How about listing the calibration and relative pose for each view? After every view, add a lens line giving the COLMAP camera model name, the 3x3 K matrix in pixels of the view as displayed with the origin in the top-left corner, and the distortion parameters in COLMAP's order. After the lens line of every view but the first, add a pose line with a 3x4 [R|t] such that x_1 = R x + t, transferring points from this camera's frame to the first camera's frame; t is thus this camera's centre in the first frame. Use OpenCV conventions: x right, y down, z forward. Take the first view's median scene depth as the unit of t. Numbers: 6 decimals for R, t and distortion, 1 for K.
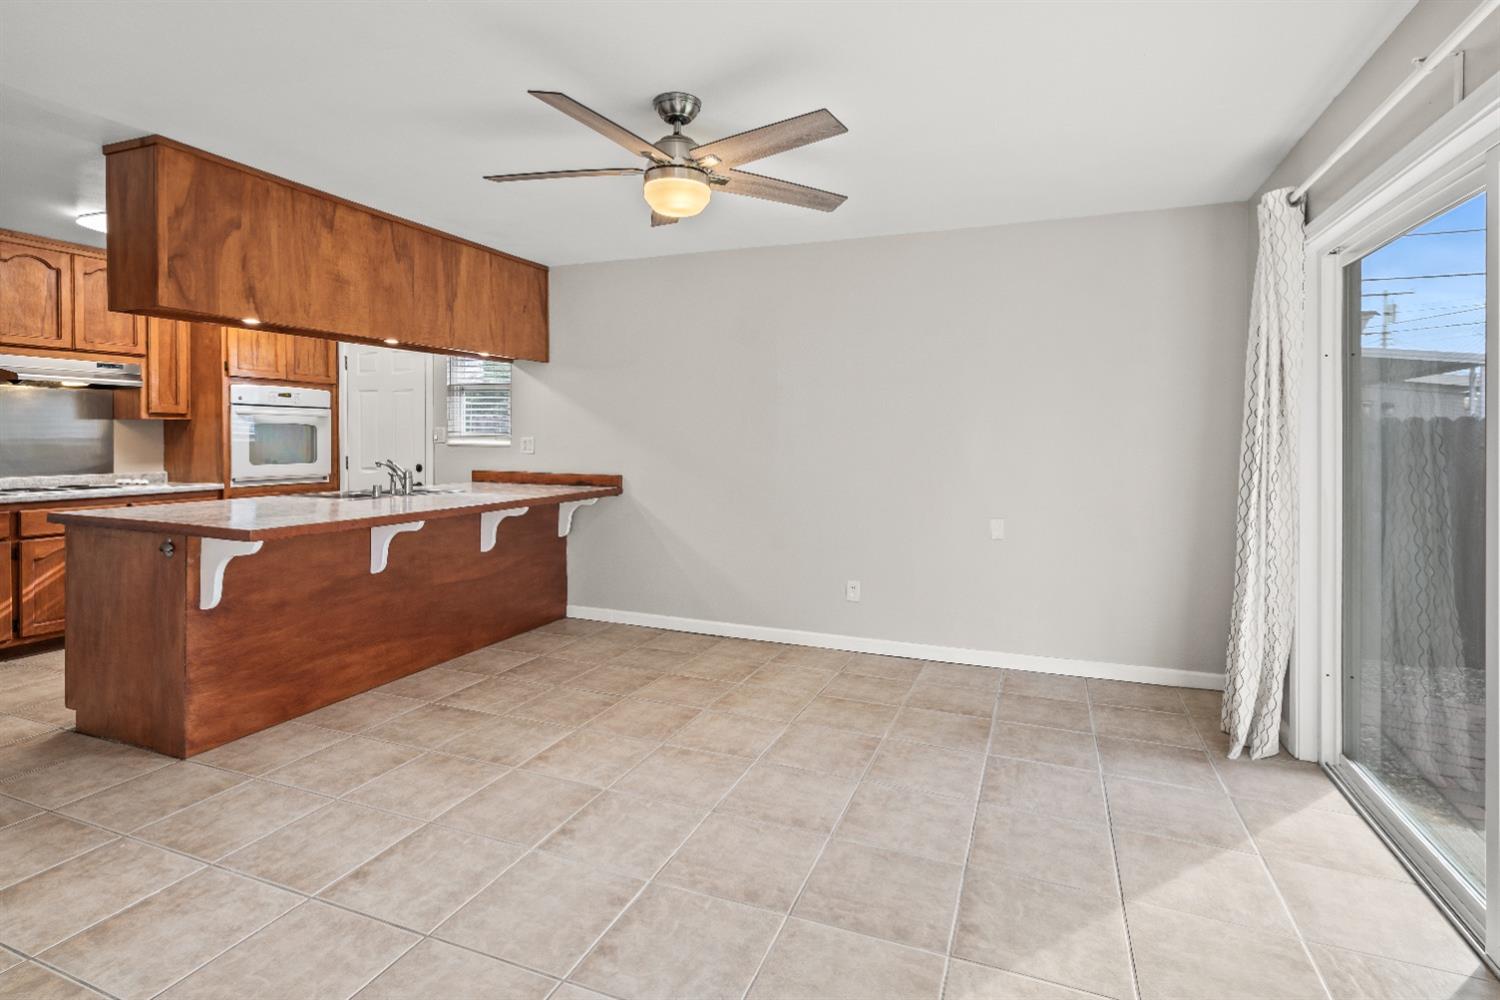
lens RADIAL K [[751.0, 0, 716.3], [0, 751.0, 431.4], [0, 0, 1]] dist [-0.006612, 0.003330]
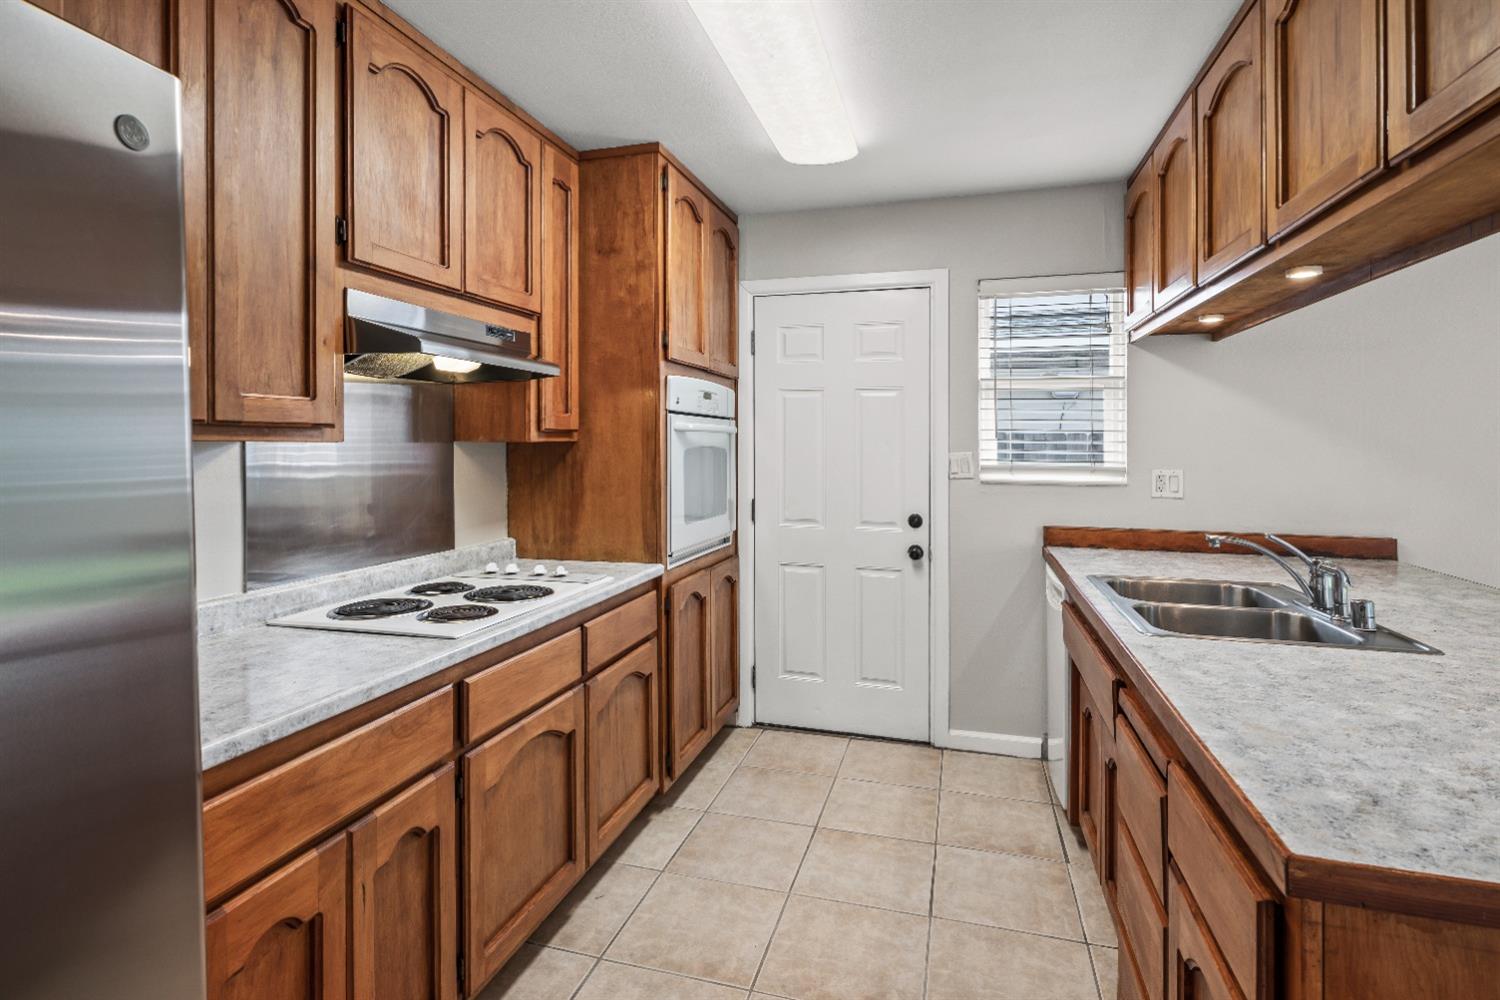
lens RADIAL K [[751.0, 0, 750.5], [0, 751.0, 441.8], [0, 0, 1]] dist [-0.006612, 0.003330]
pose [[0.991128, -0.003143, 0.132871, -1.156795], [0.002778, 0.999992, 0.002939, -0.029872], [-0.132879, -0.002544, 0.991129, 0.810040]]
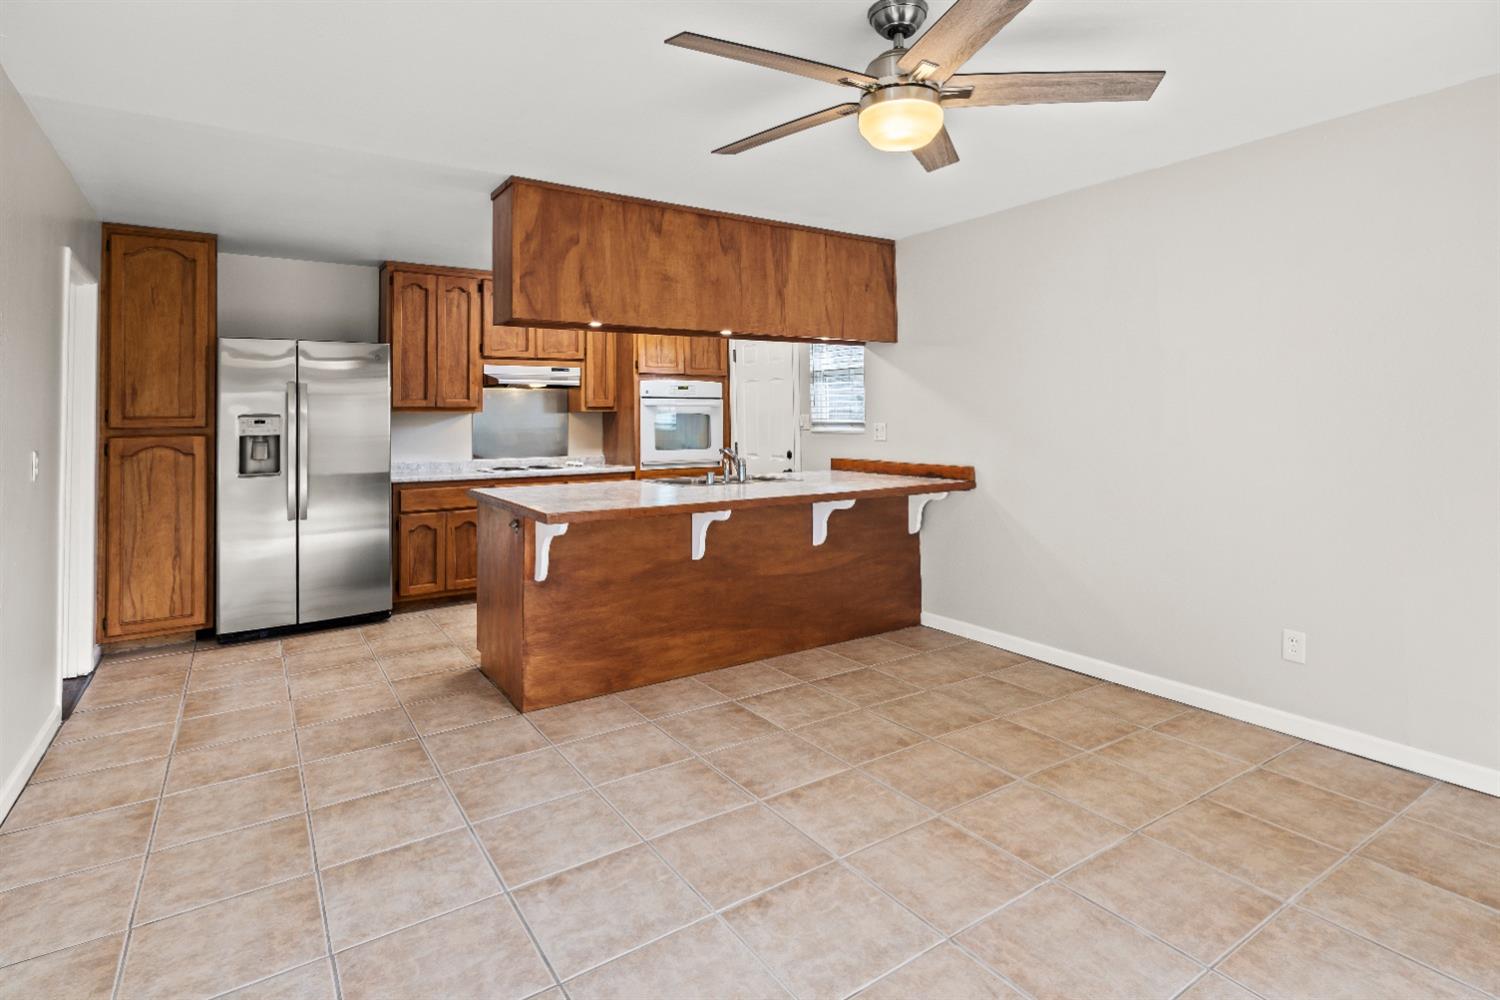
lens RADIAL K [[751.0, 0, 724.8], [0, 751.0, 377.6], [0, 0, 1]] dist [-0.006612, 0.003330]
pose [[0.836012, -0.044808, -0.546879, 0.164095], [0.017045, 0.998300, -0.055738, -0.000539], [0.548447, 0.037276, 0.835354, 0.176807]]
